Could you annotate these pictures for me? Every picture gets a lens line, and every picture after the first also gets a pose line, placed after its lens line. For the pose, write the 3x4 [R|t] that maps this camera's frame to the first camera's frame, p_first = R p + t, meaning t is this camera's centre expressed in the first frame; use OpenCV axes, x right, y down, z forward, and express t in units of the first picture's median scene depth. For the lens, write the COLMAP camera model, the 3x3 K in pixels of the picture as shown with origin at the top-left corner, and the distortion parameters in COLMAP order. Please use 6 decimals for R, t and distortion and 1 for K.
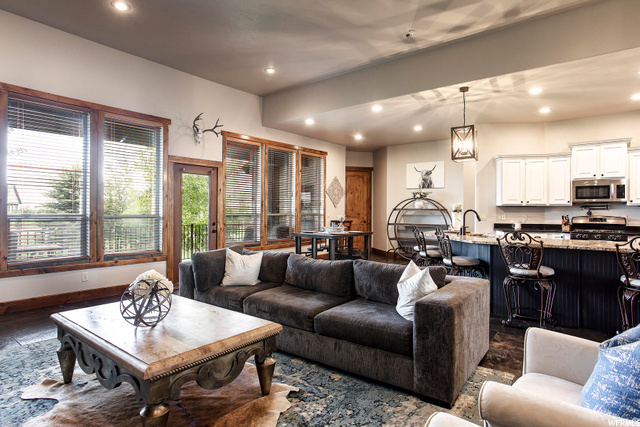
lens RADIAL K [[368.4, 0, 318.2], [0, 368.4, 210.7], [0, 0, 1]] dist [-0.024066, 0.048894]
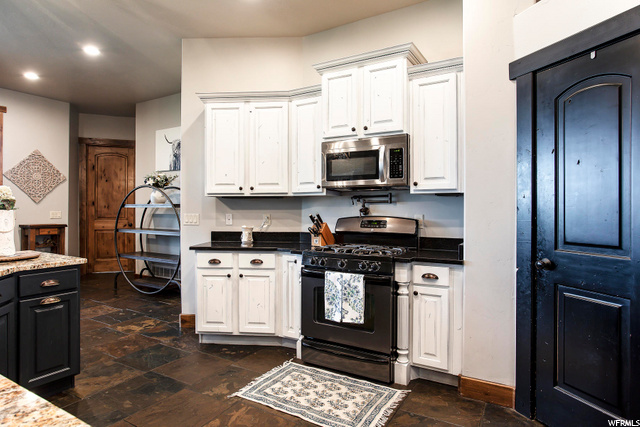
lens RADIAL K [[368.4, 0, 318.2], [0, 368.4, 210.7], [0, 0, 1]] dist [-0.024066, 0.048894]
pose [[0.996565, -0.005442, 0.082631, 0.631582], [0.005046, 0.999975, 0.005005, 0.004245], [-0.082656, -0.004571, 0.996568, 0.513052]]
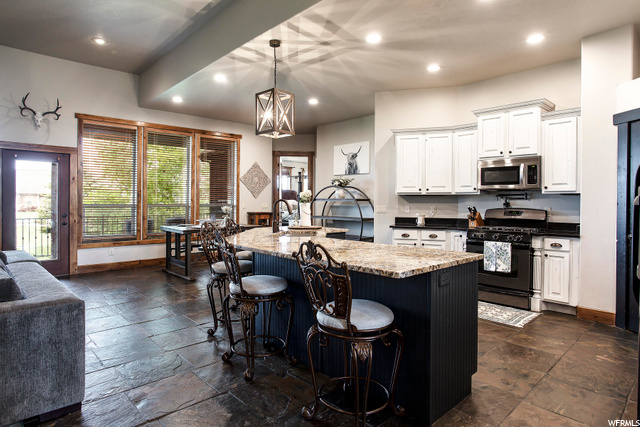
lens RADIAL K [[376.6, 0, 319.3], [0, 376.6, 204.2], [0, 0, 1]] dist [-0.005436, 0.022191]
pose [[0.984314, 0.000593, -0.176423, 0.497665], [0.000574, 0.999978, 0.006564, 0.001373], [0.176423, -0.006562, 0.984293, 0.188357]]
